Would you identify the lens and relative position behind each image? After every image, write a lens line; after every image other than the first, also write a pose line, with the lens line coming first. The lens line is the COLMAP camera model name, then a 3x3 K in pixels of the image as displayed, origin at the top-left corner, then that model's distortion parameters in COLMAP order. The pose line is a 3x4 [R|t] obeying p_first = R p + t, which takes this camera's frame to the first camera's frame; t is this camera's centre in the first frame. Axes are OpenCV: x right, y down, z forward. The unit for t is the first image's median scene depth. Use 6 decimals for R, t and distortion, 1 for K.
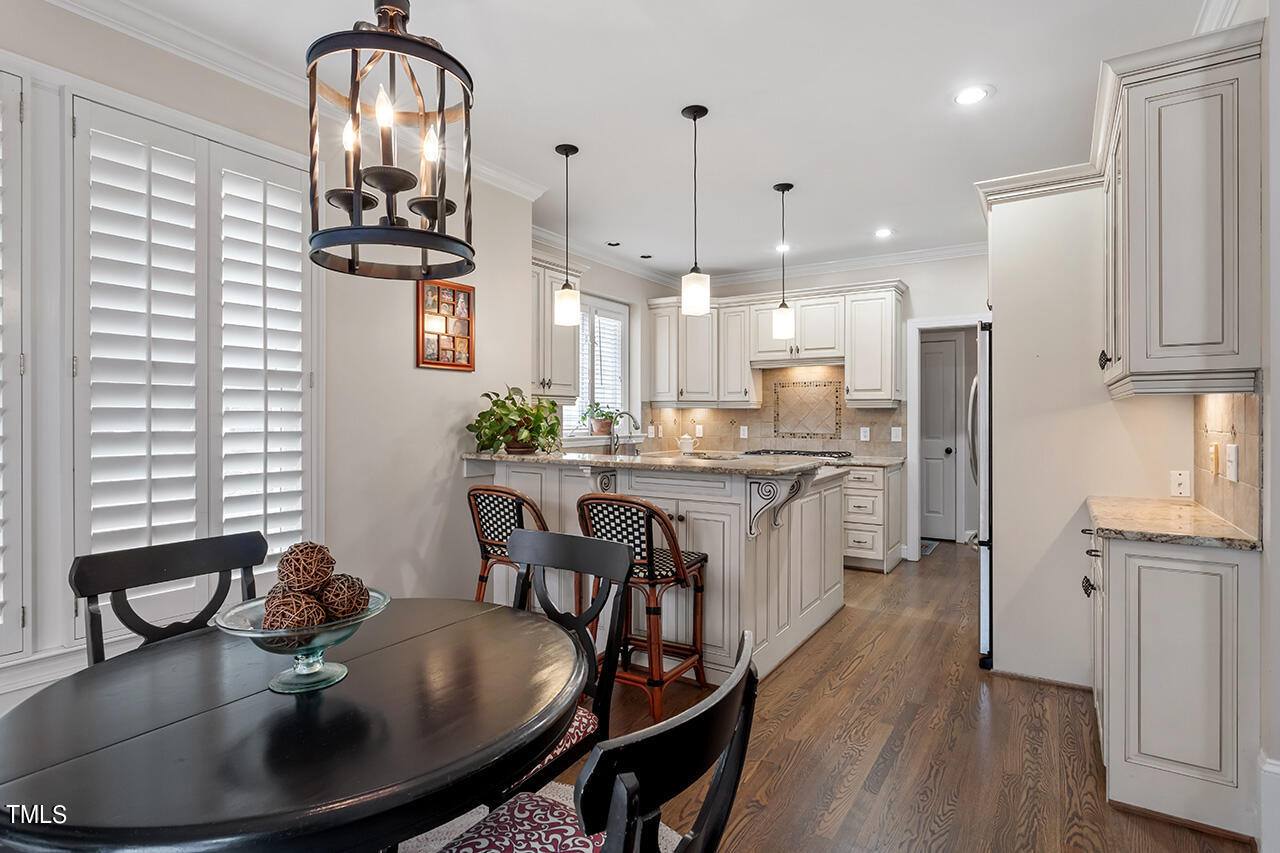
lens RADIAL K [[649.9, 0, 644.3], [0, 649.9, 421.6], [0, 0, 1]] dist [-0.011607, 0.000320]
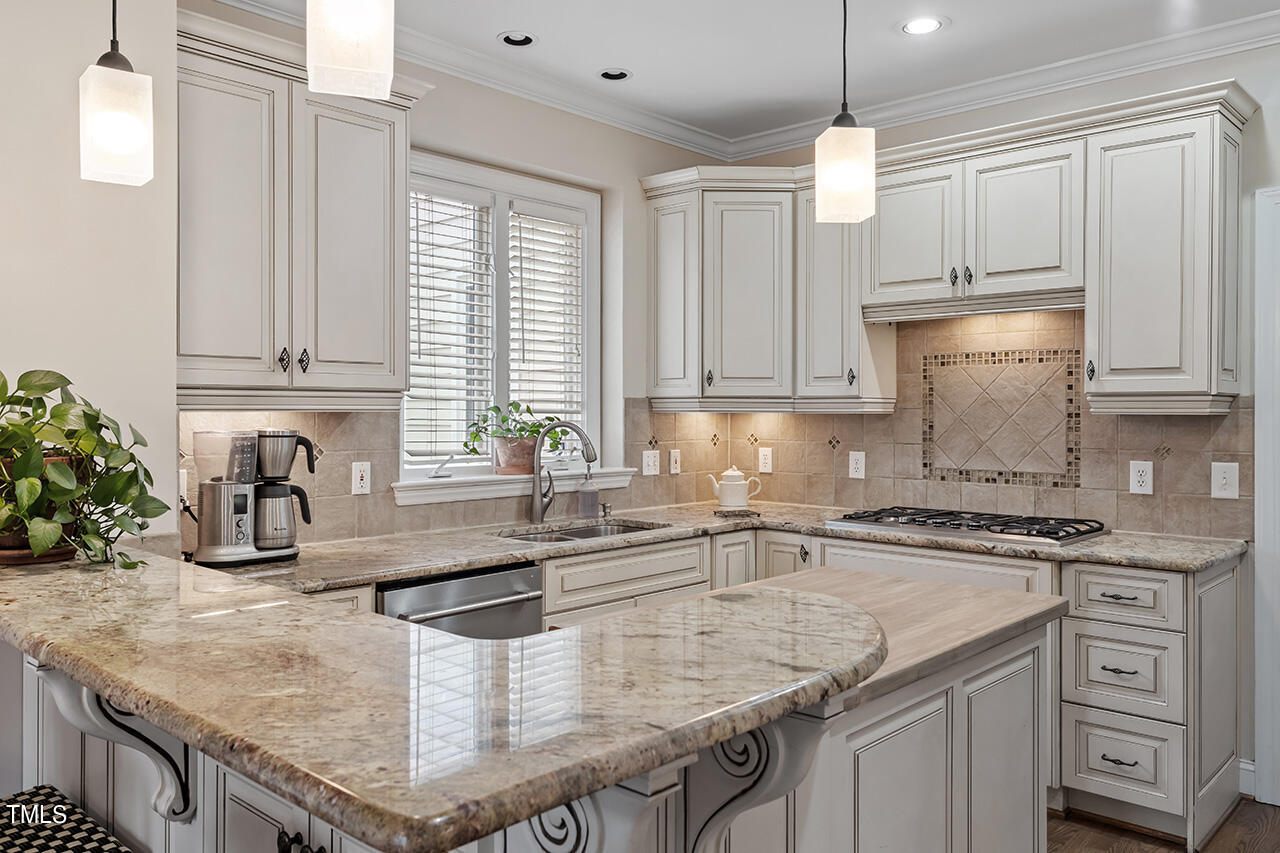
lens RADIAL K [[986.3, 0, 635.0], [0, 986.3, 419.7], [0, 0, 1]] dist [0.003108, 0.004444]
pose [[0.983684, 0.001192, -0.179904, 0.137058], [-0.001192, 0.999999, 0.000108, -0.016633], [0.179904, 0.000108, 0.983684, 0.327788]]
